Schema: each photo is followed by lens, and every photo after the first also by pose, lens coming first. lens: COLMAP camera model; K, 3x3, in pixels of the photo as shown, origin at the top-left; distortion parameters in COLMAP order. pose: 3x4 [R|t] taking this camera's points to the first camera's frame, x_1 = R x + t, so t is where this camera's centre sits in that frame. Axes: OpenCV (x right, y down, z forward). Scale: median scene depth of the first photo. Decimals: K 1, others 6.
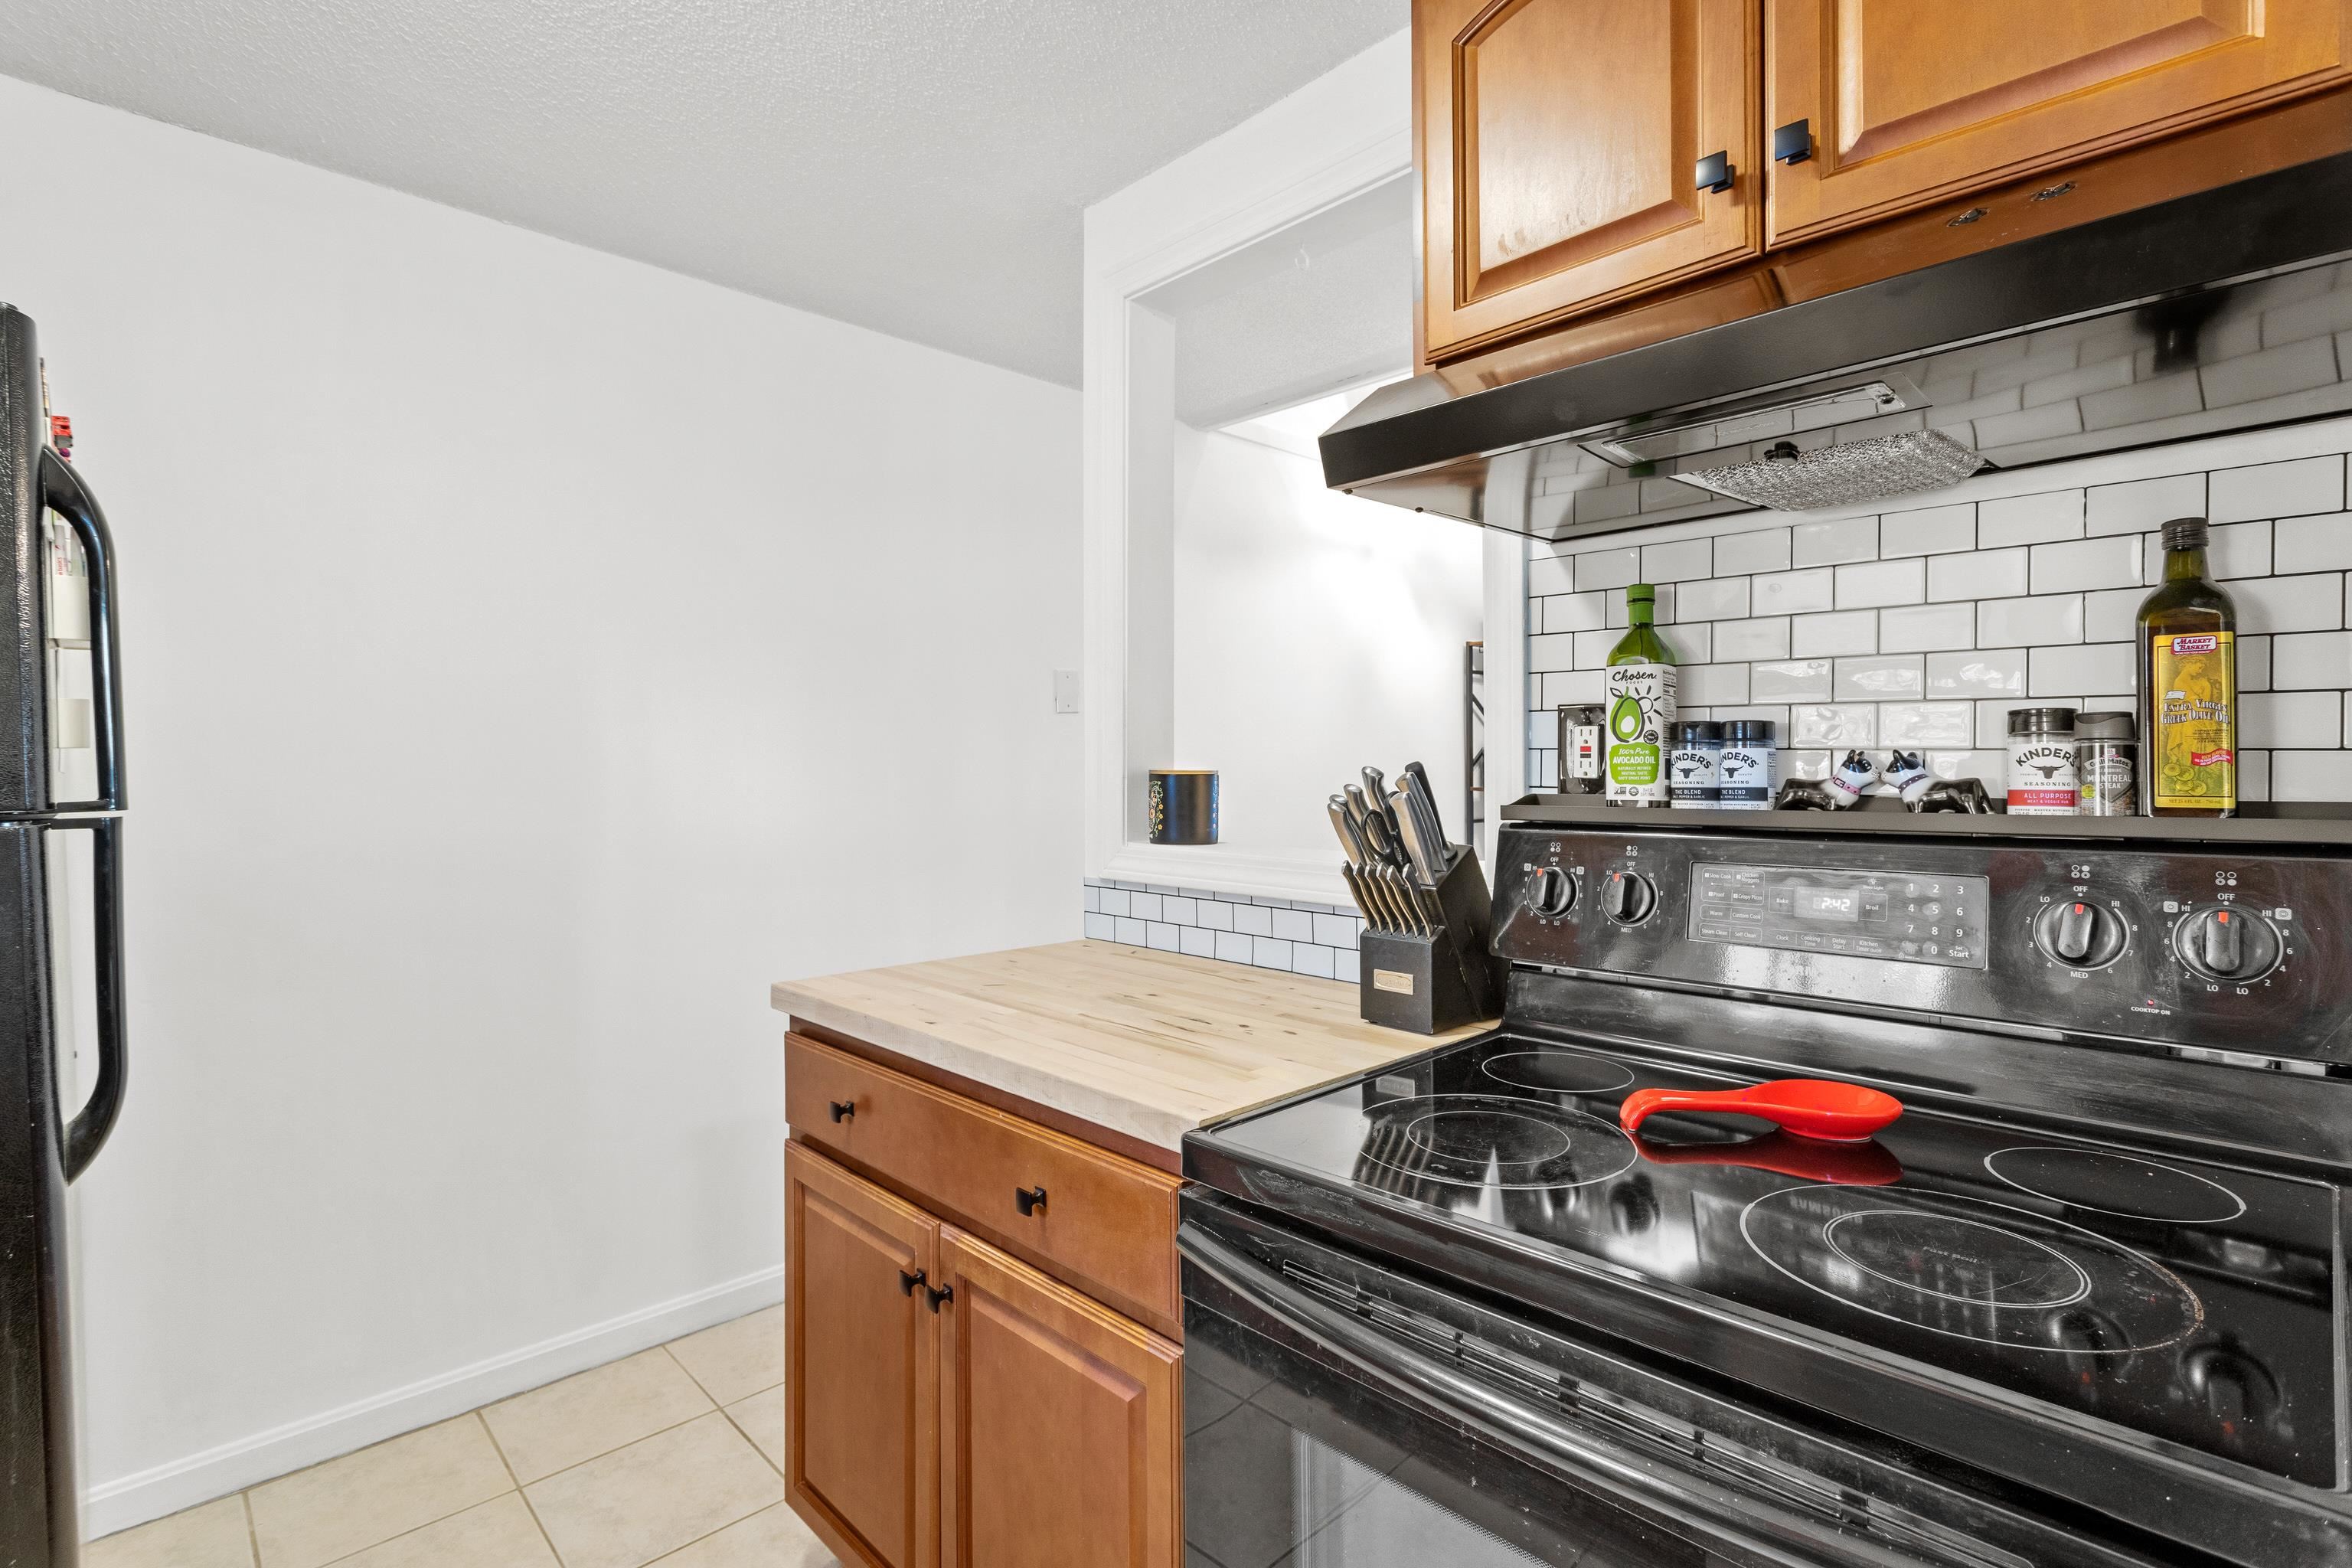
lens RADIAL K [[1133.3, 0, 1201.3], [0, 1133.3, 755.5], [0, 0, 1]] dist [0.011168, 0.000879]
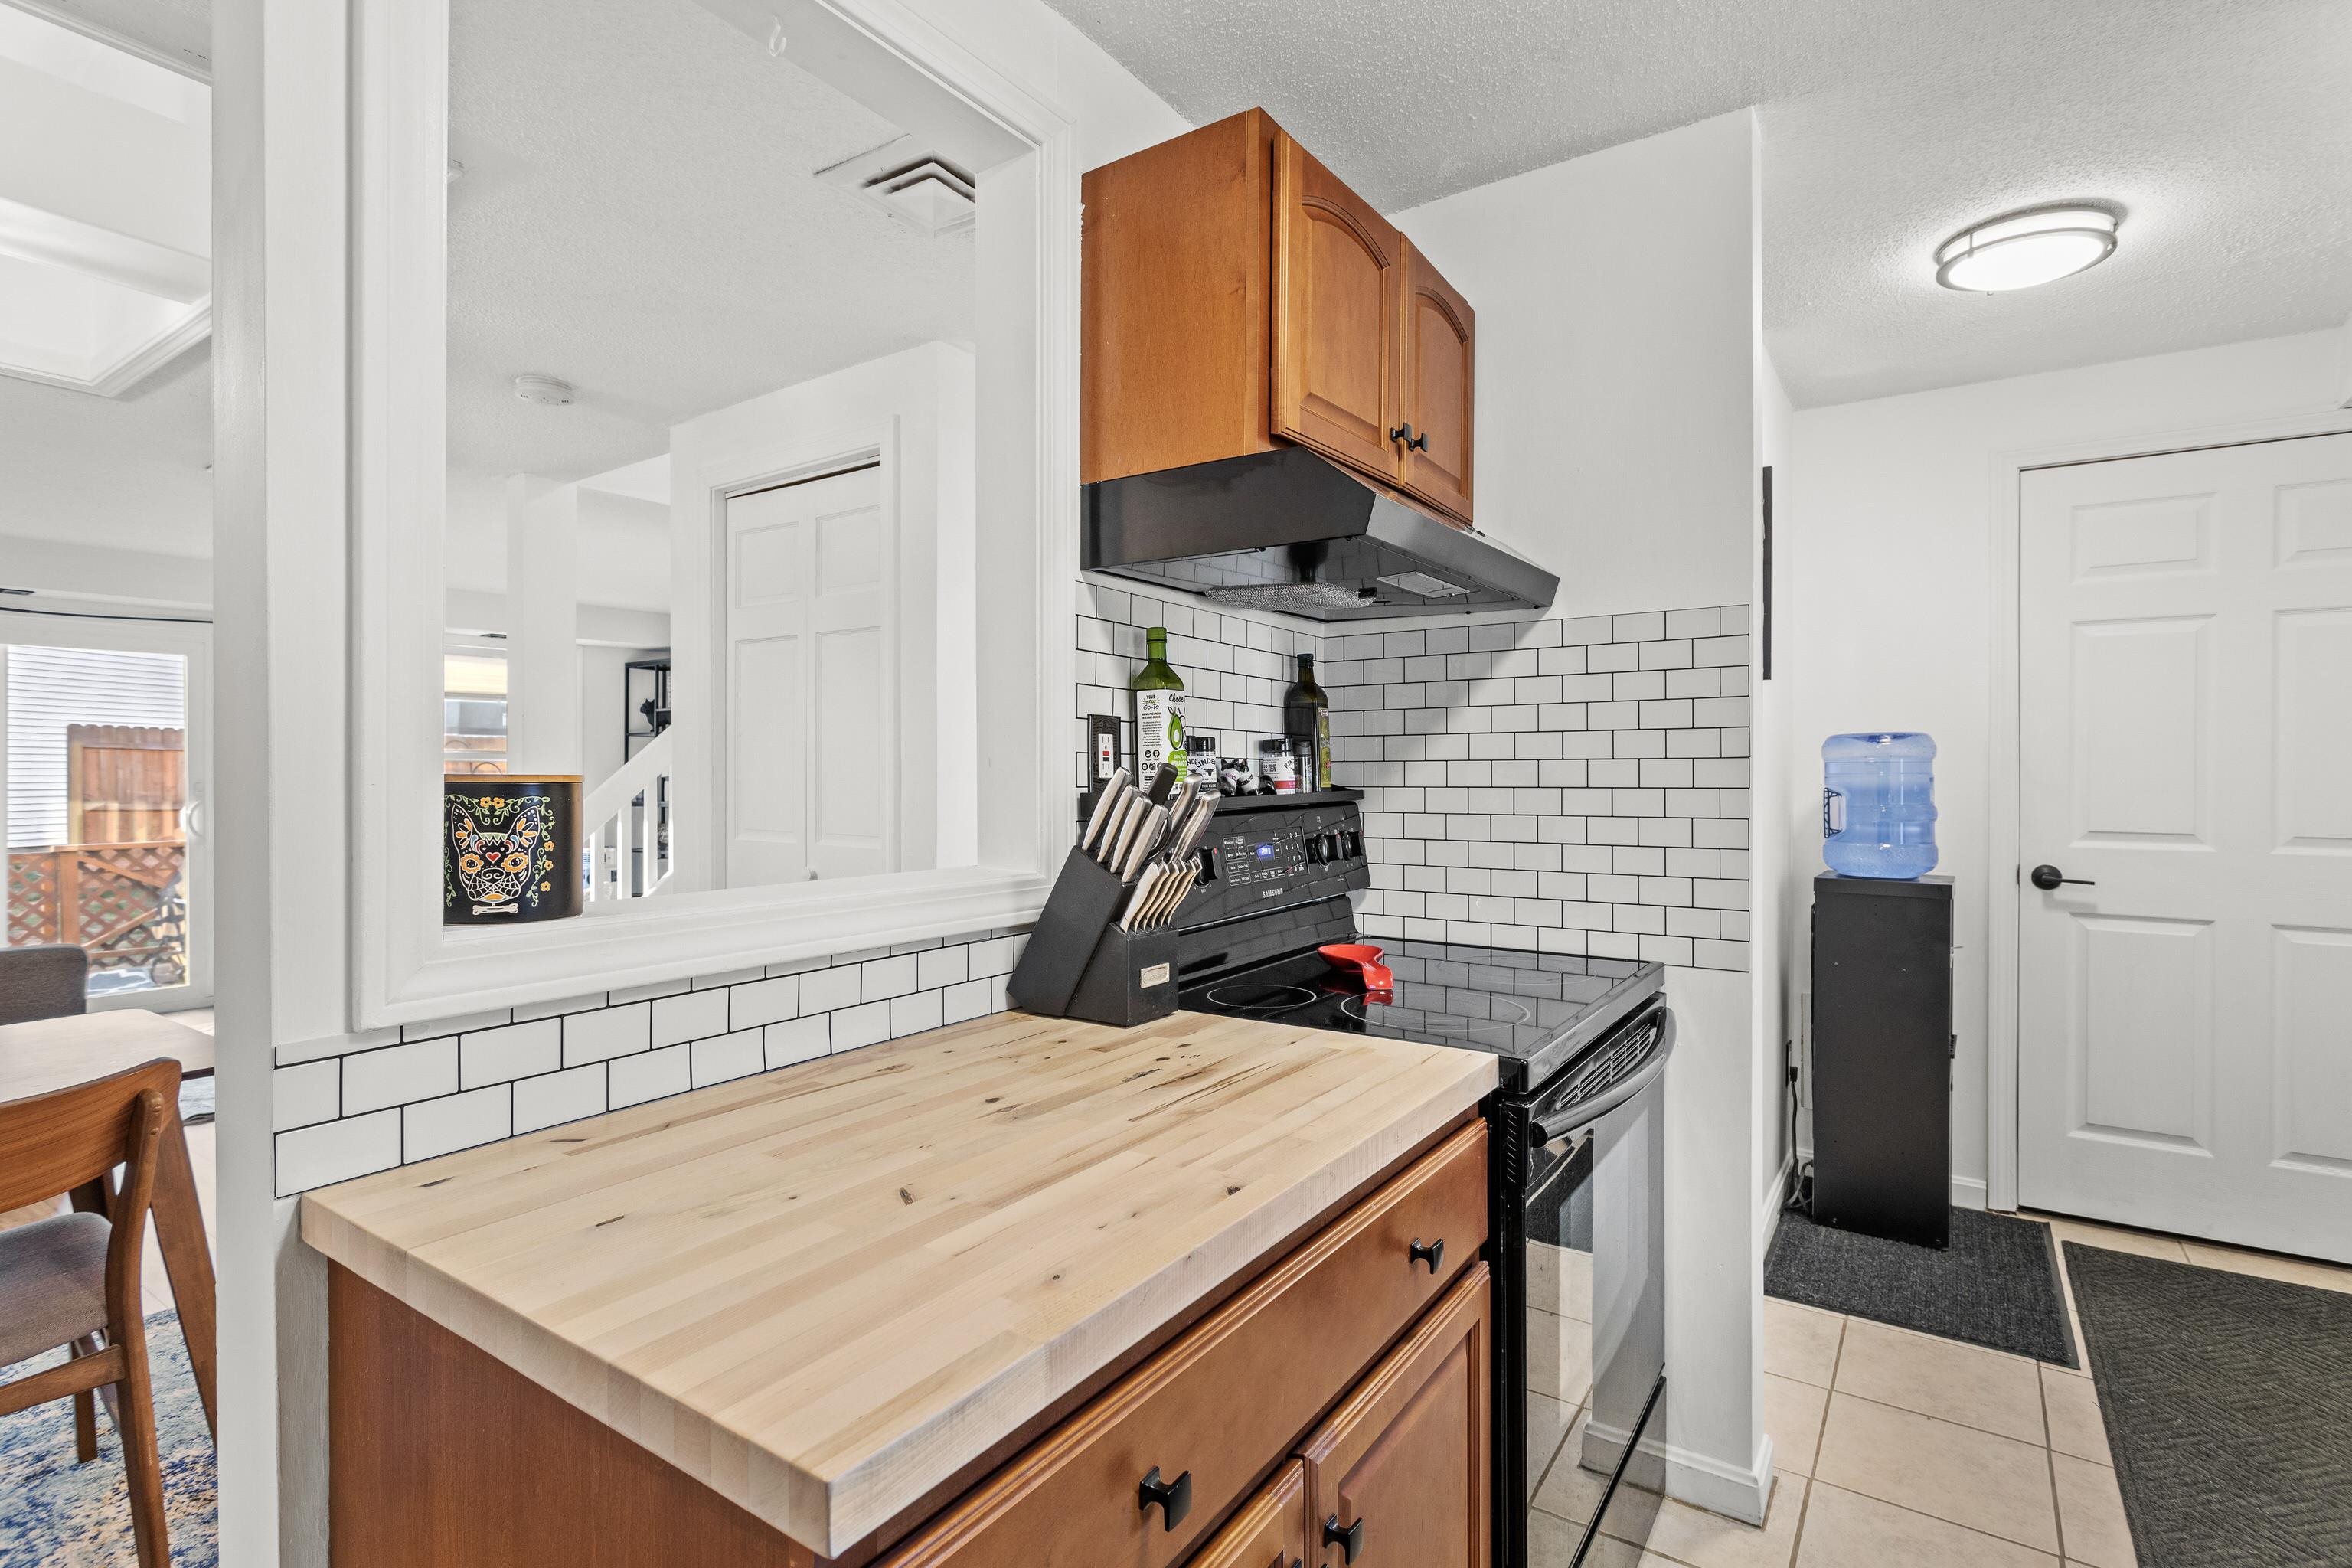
lens RADIAL K [[1119.7, 0, 1183.4], [0, 1119.7, 767.9], [0, 0, 1]] dist [-0.000576, 0.000643]
pose [[-0.190309, -0.001134, 0.981724, -0.838036], [-0.004376, 0.999990, 0.000307, 0.008294], [-0.981715, -0.004238, -0.190312, 1.156281]]
